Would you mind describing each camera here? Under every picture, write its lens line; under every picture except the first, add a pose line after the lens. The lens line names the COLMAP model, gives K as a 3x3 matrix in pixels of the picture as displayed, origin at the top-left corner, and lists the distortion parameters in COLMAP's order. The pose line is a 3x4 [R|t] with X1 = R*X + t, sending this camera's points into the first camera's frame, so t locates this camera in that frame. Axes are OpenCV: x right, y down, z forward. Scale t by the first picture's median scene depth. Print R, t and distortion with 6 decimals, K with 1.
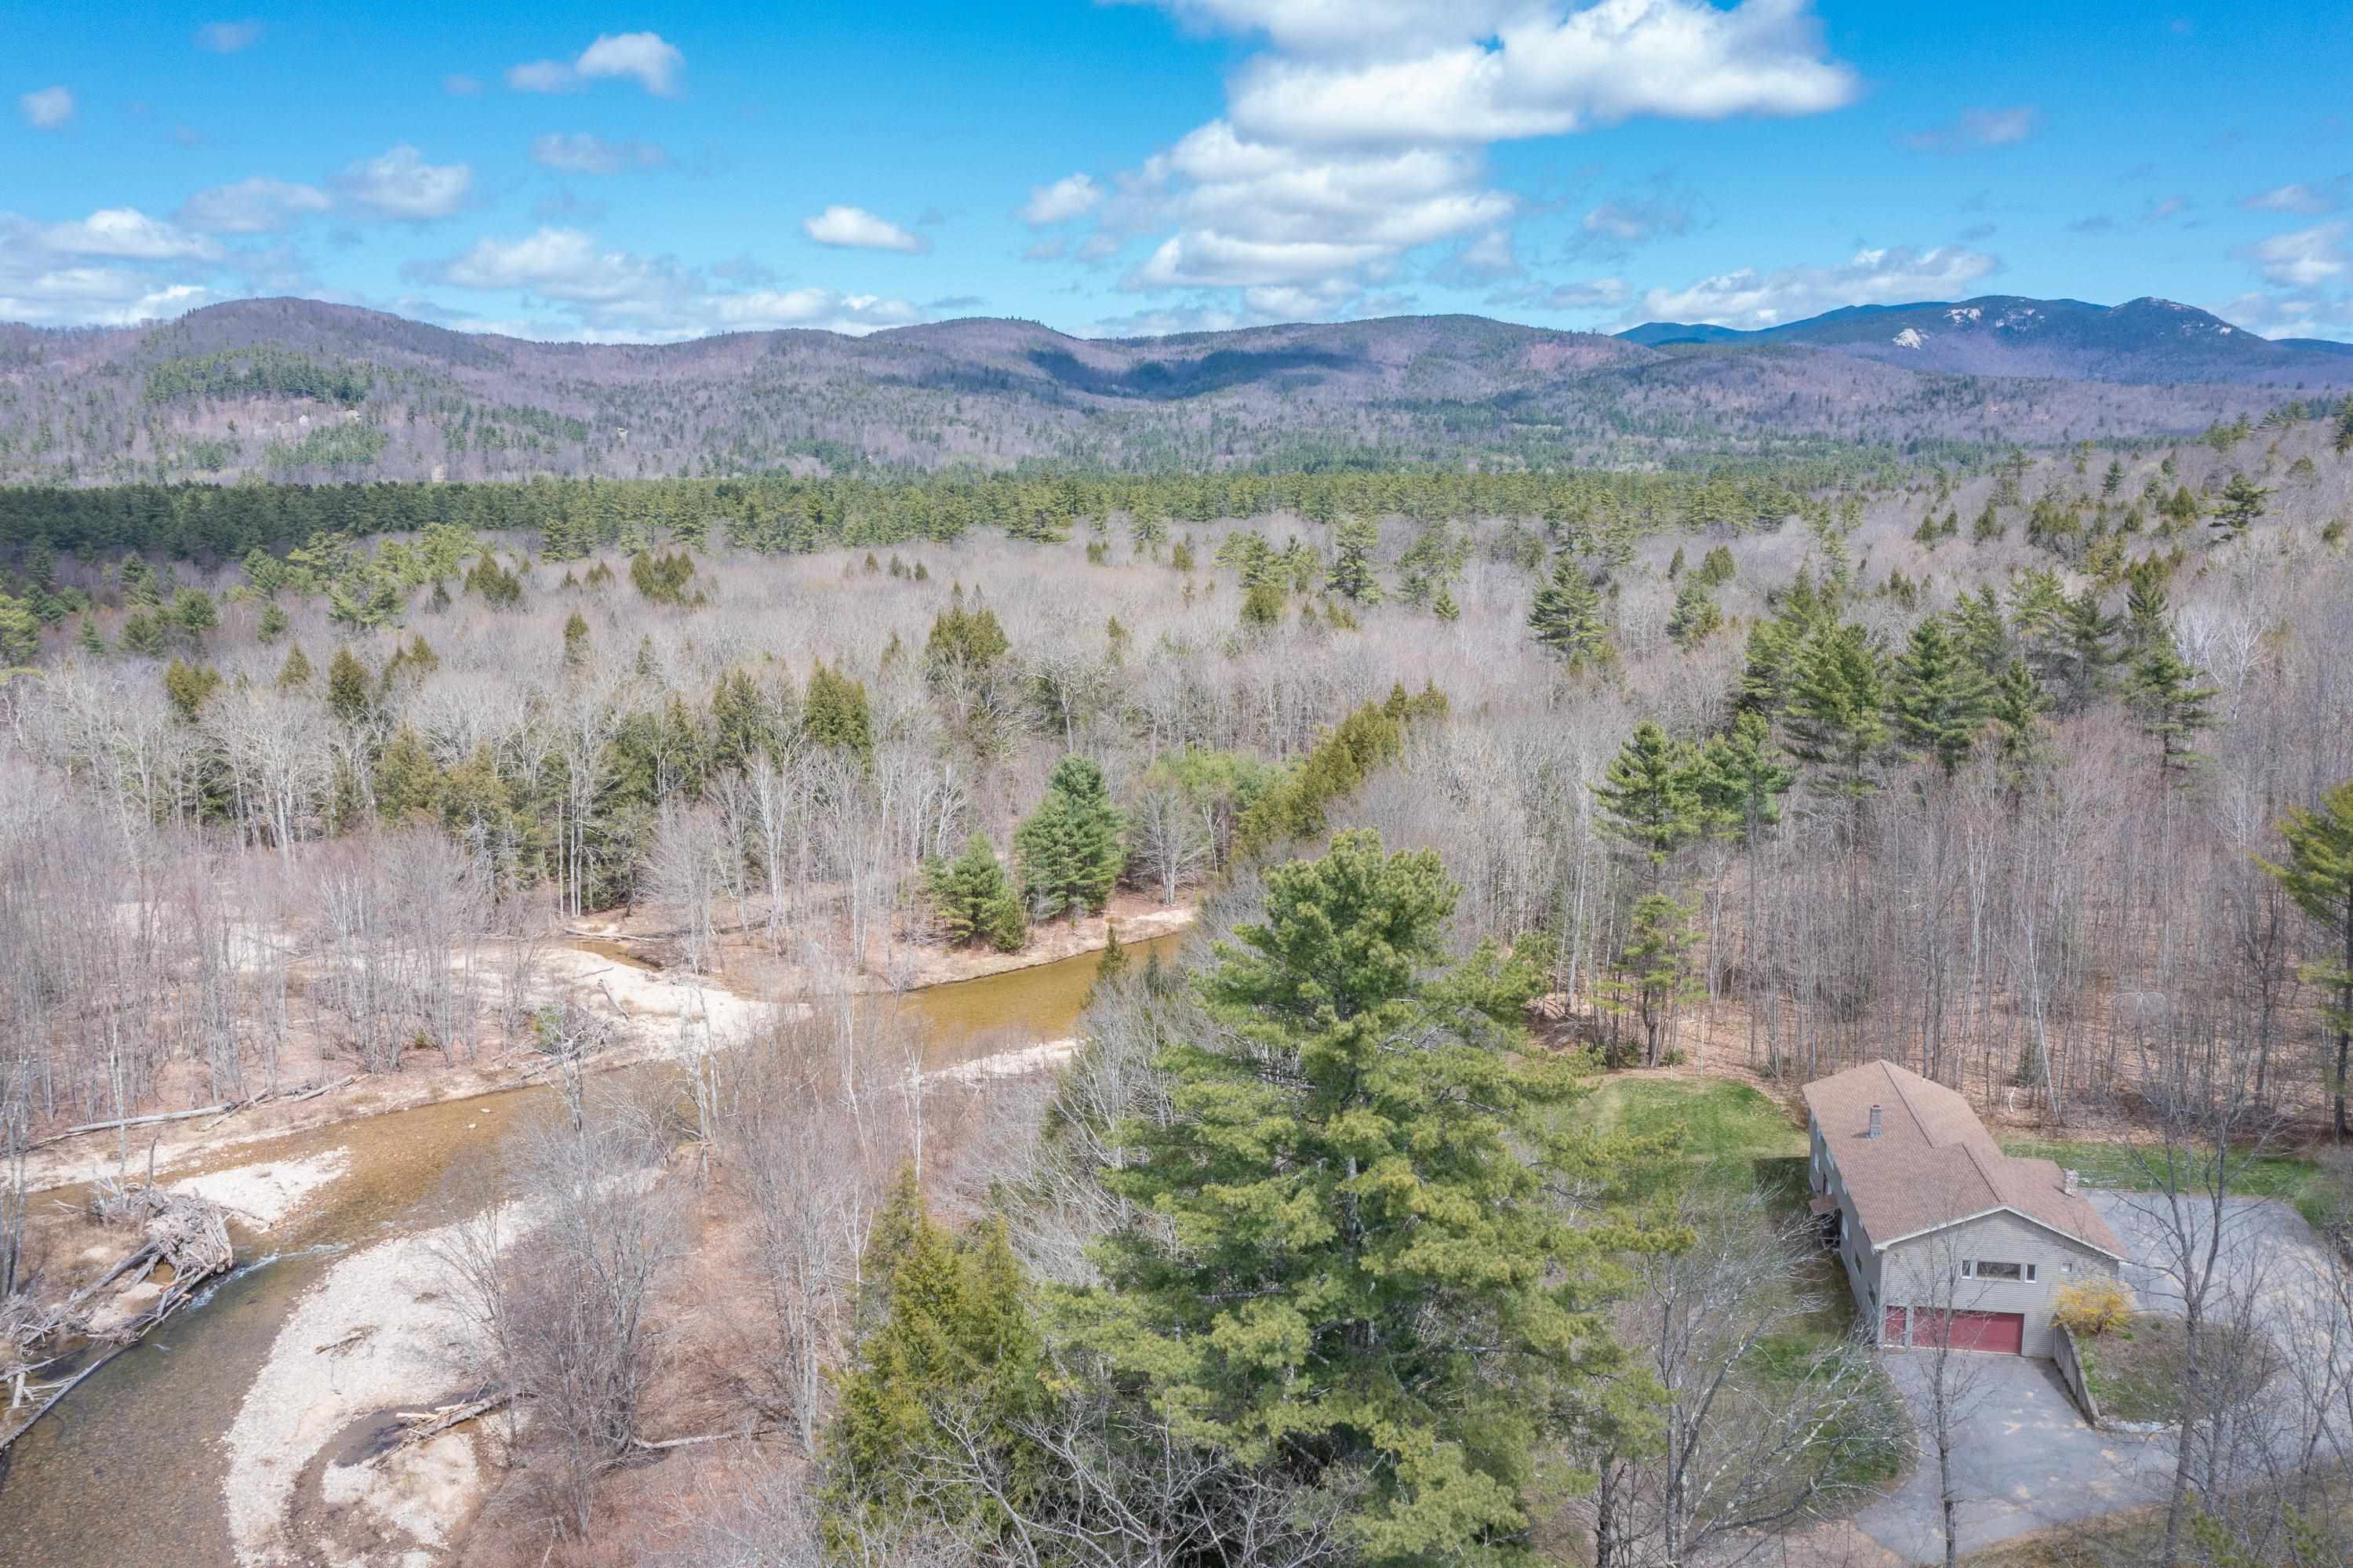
lens RADIAL K [[1879.1, 0, 1190.5], [0, 1879.1, 748.5], [0, 0, 1]] dist [-0.008523, 0.009034]
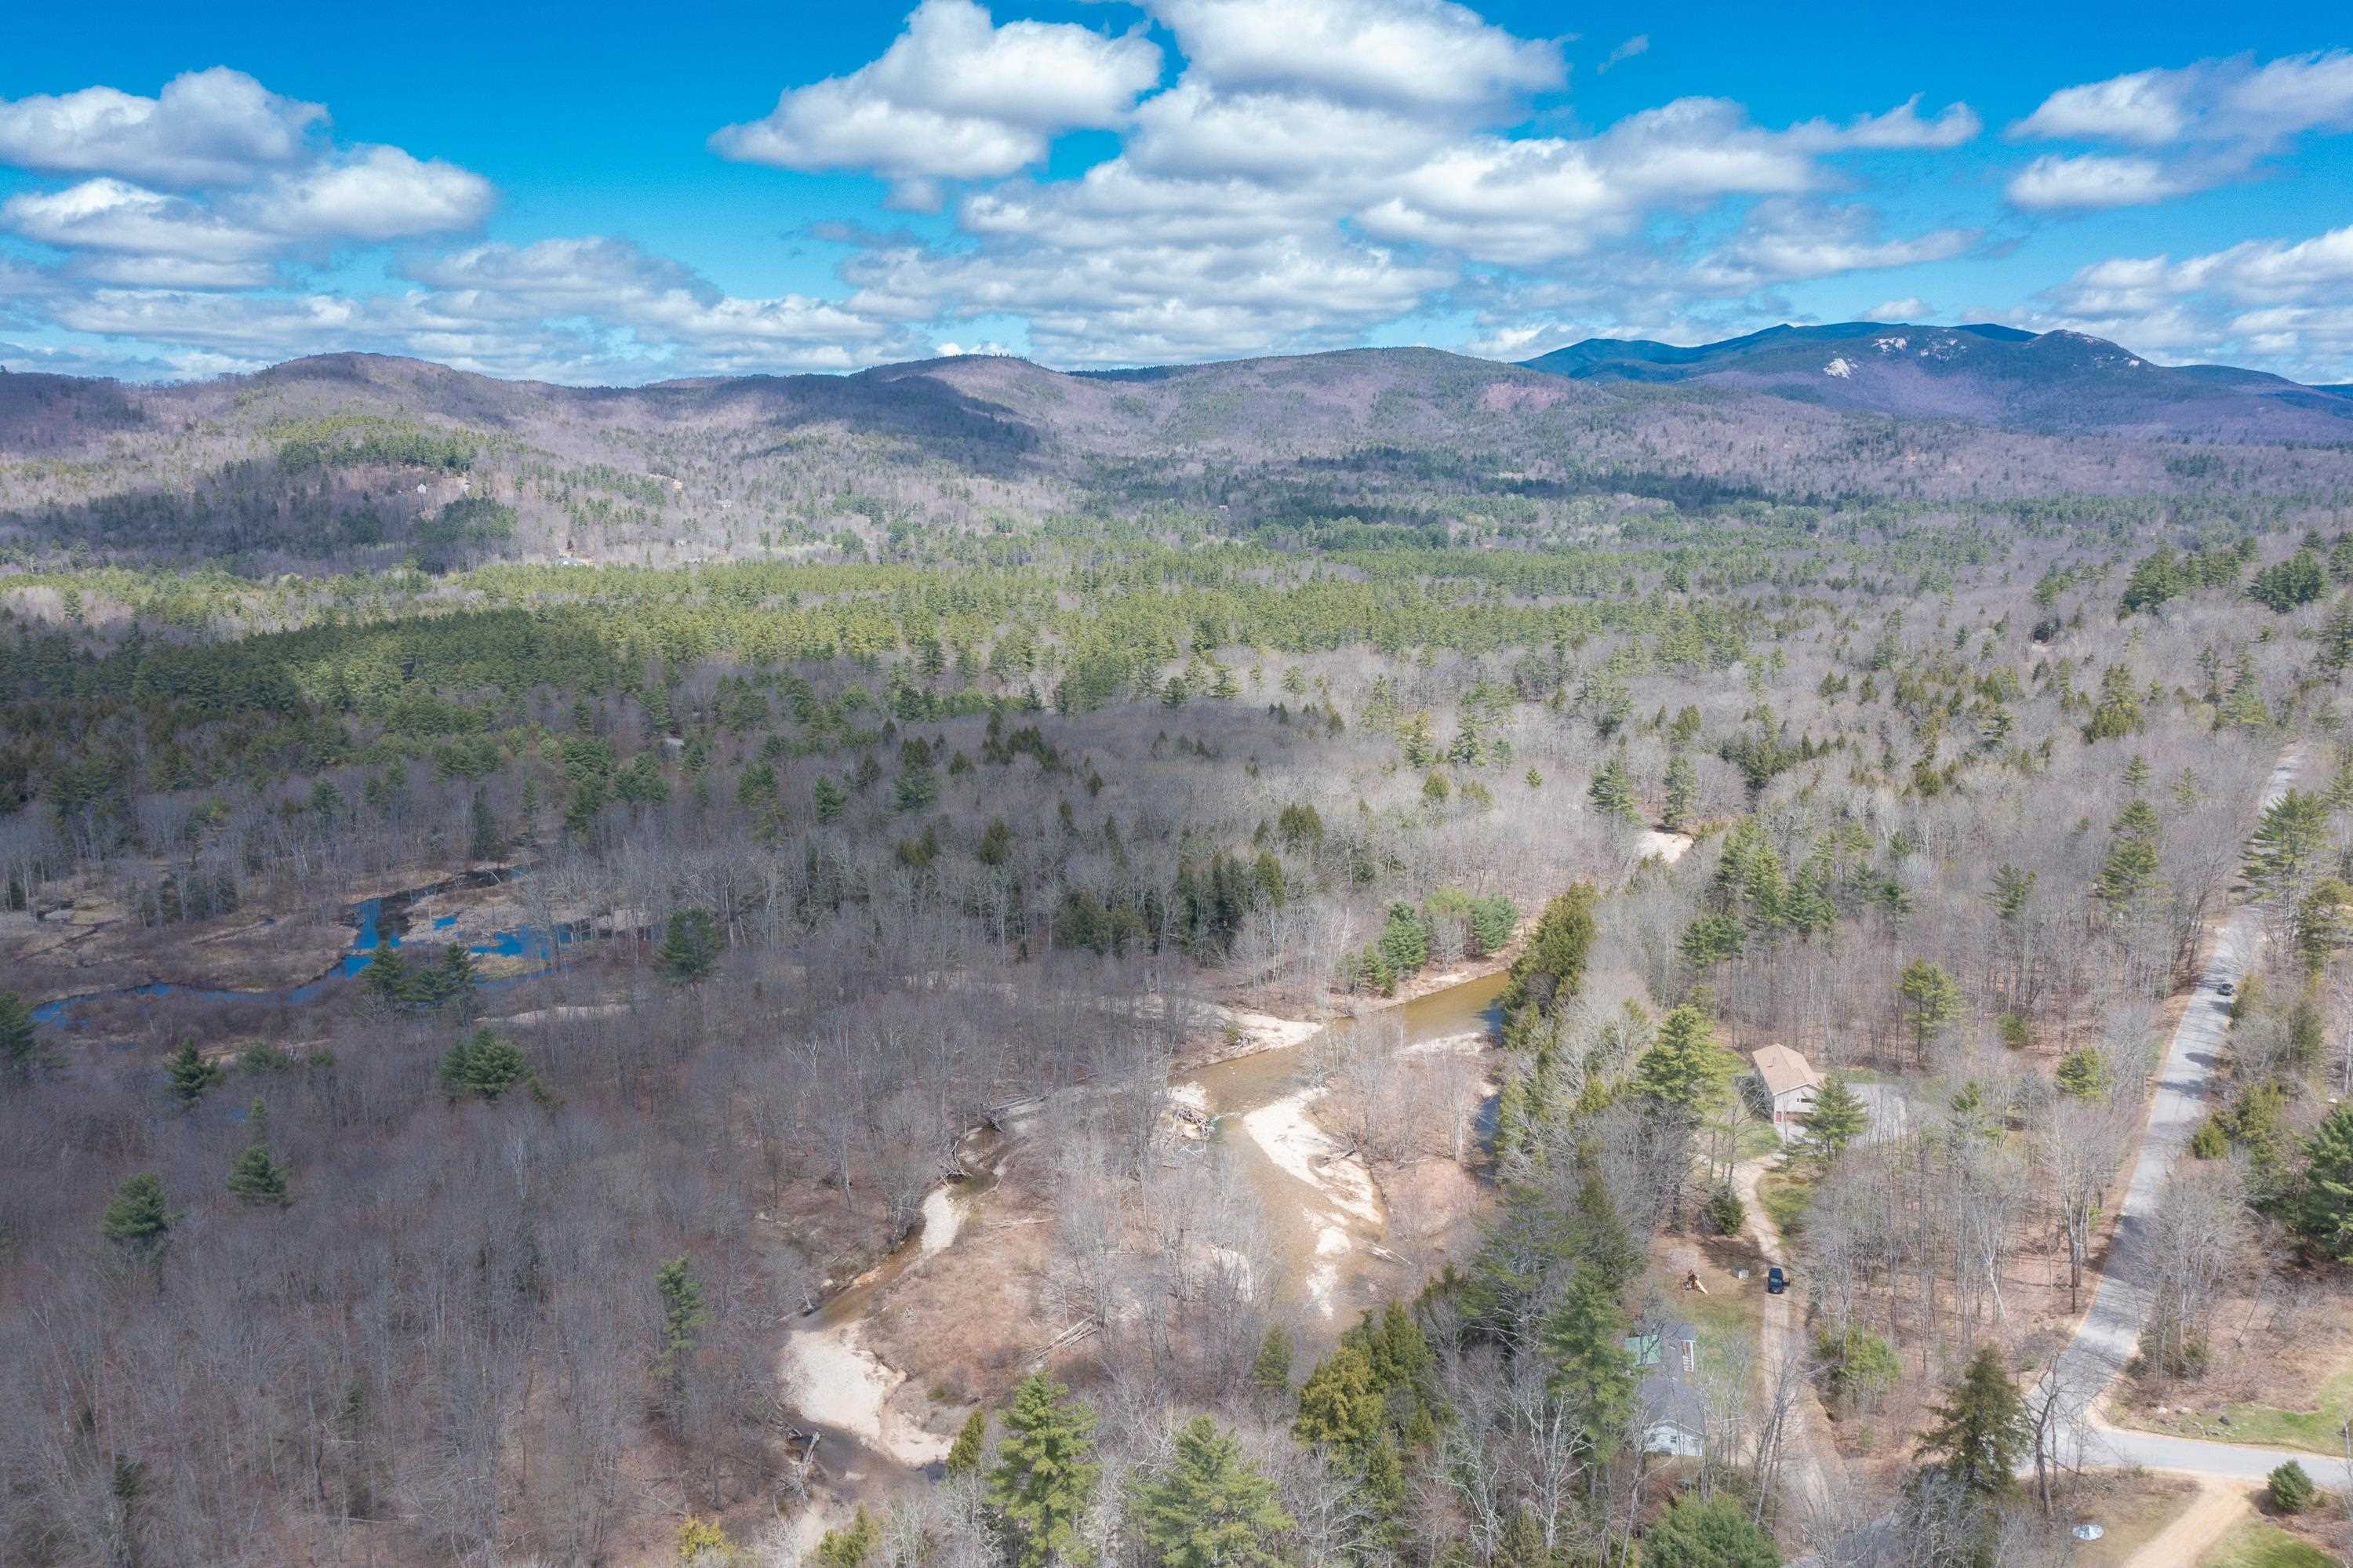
lens RADIAL K [[1879.1, 0, 1190.5], [0, 1879.1, 748.5], [0, 0, 1]] dist [-0.008523, 0.009034]
pose [[0.999493, 0.001424, 0.031820, -0.053505], [-0.001495, 0.999996, 0.002214, -0.025040], [-0.031817, -0.002260, 0.999491, -0.158049]]
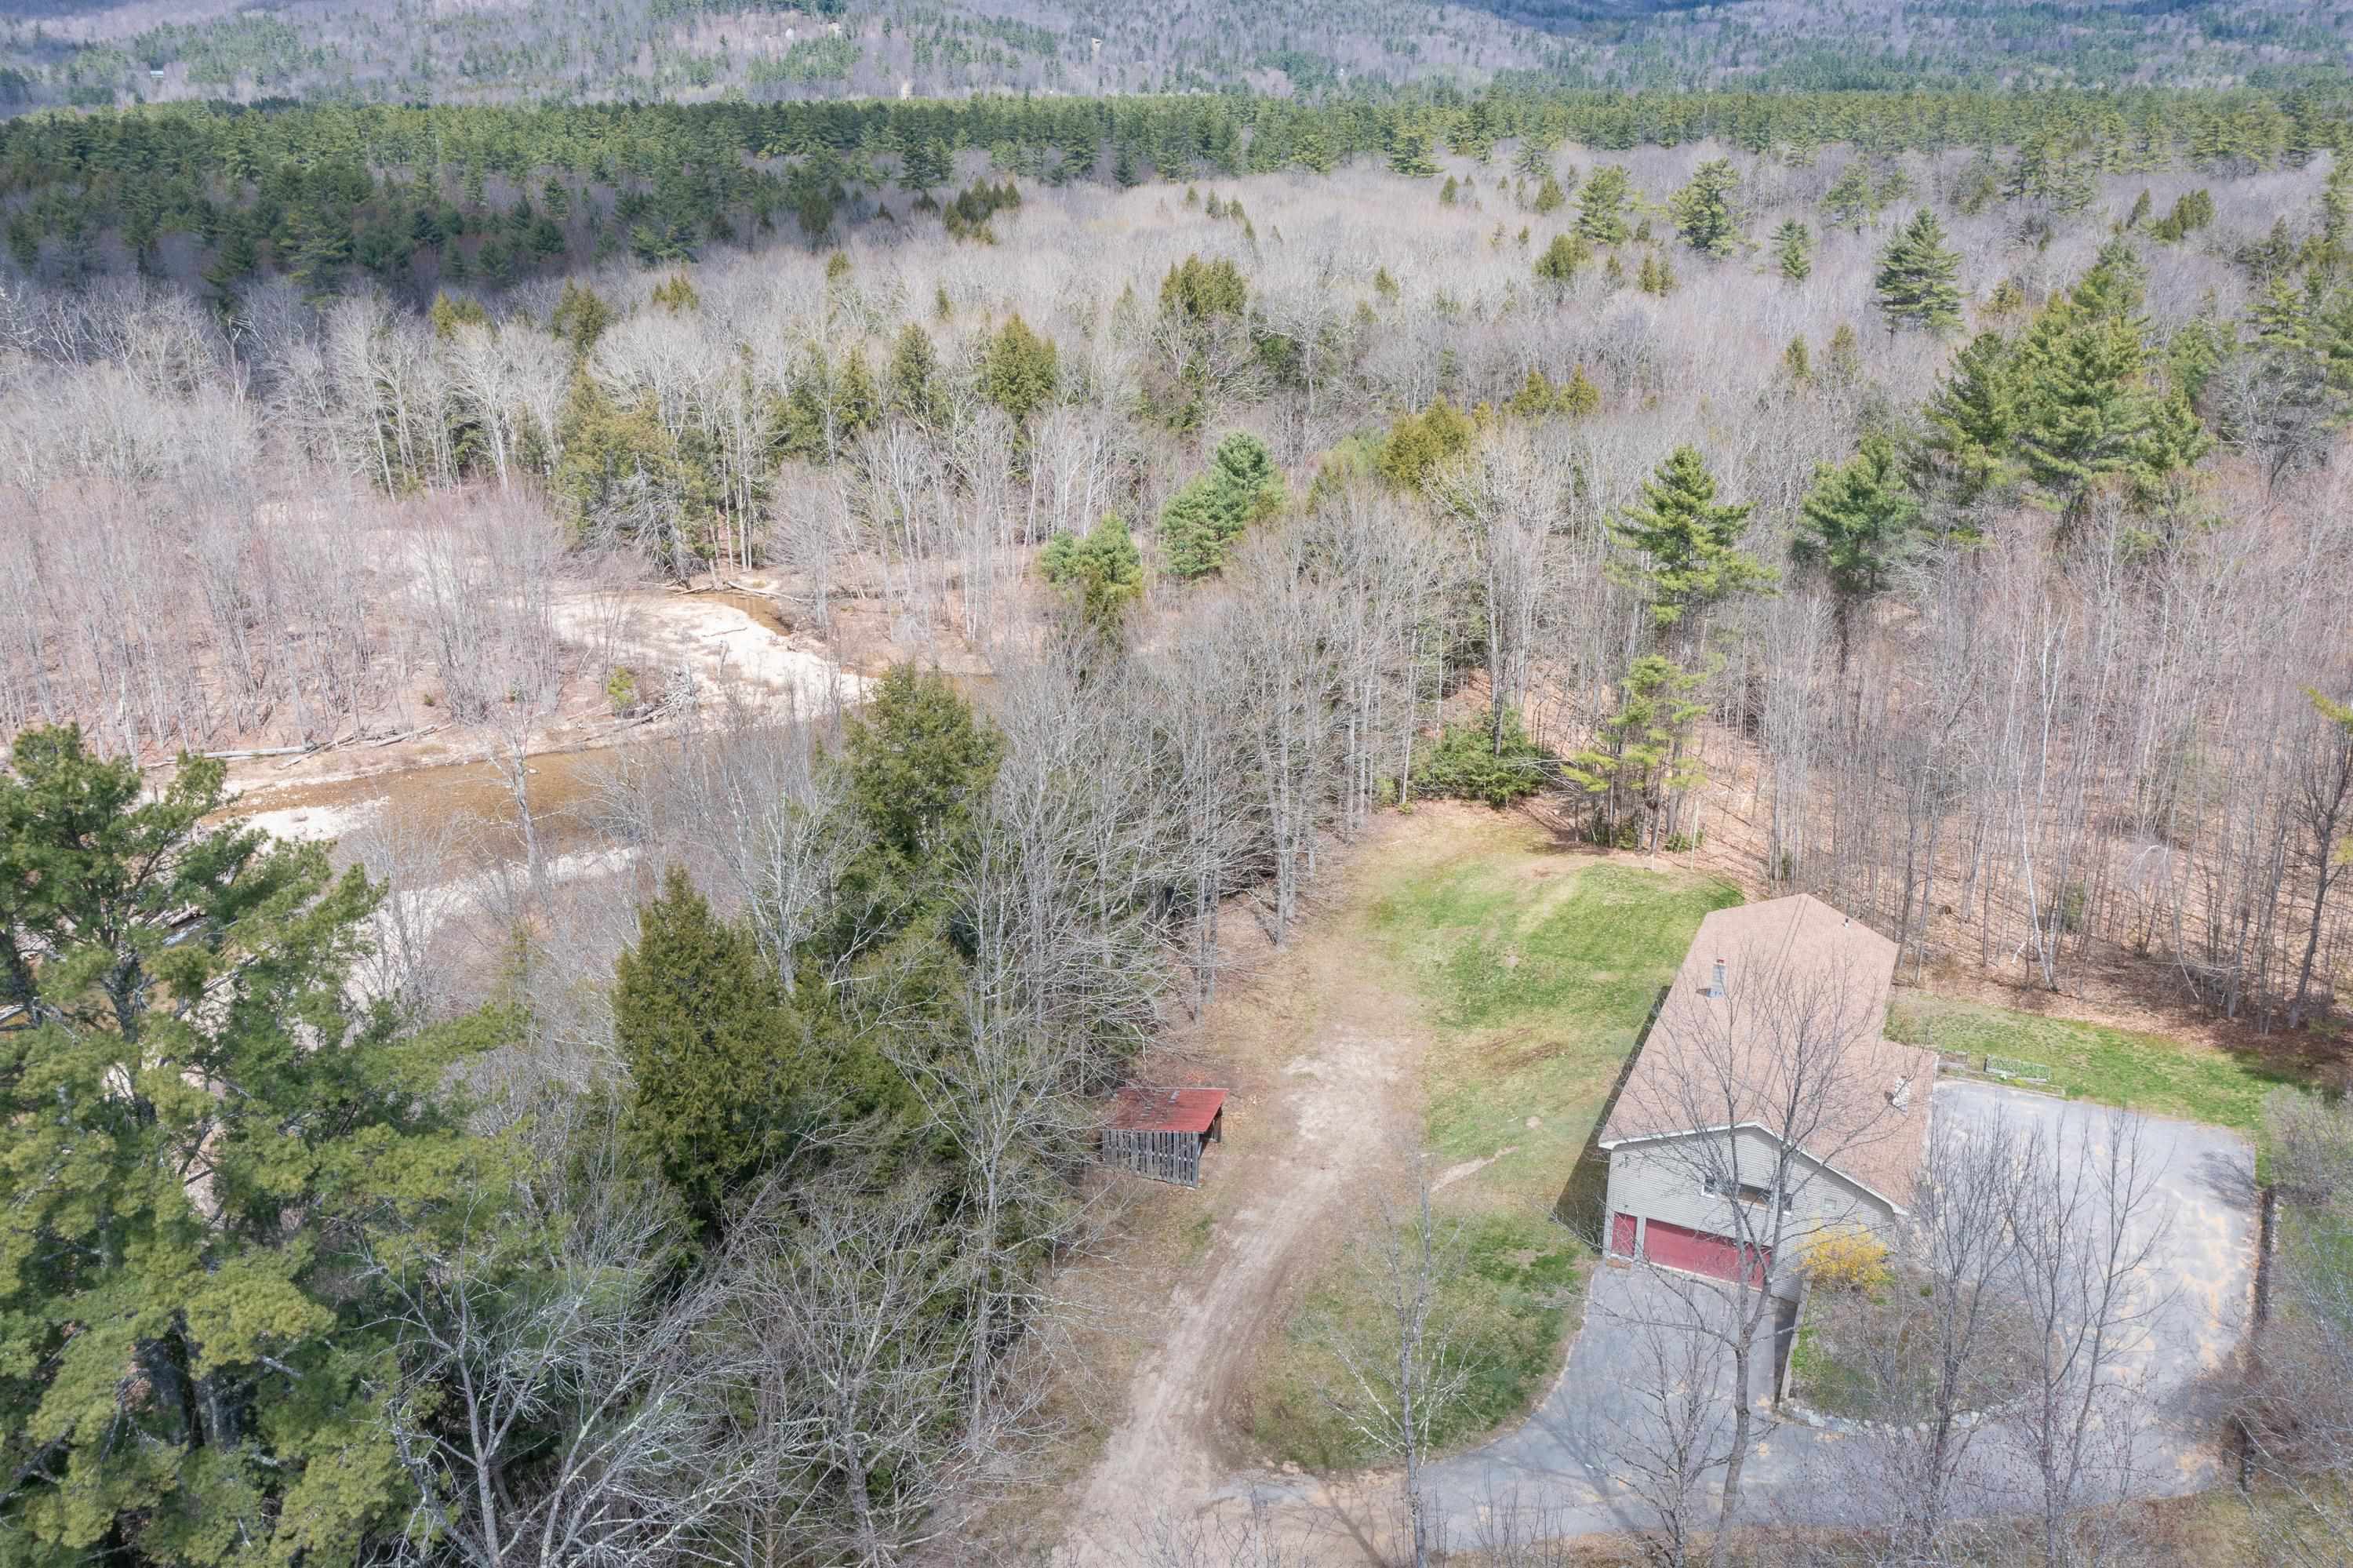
lens RADIAL K [[1879.1, 0, 1190.5], [0, 1879.1, 748.5], [0, 0, 1]] dist [-0.008523, 0.009034]
pose [[0.966441, 0.085470, -0.242254, 0.022945], [-0.037109, 0.979587, 0.197565, -0.003686], [0.254195, -0.181945, 0.949885, 0.012426]]
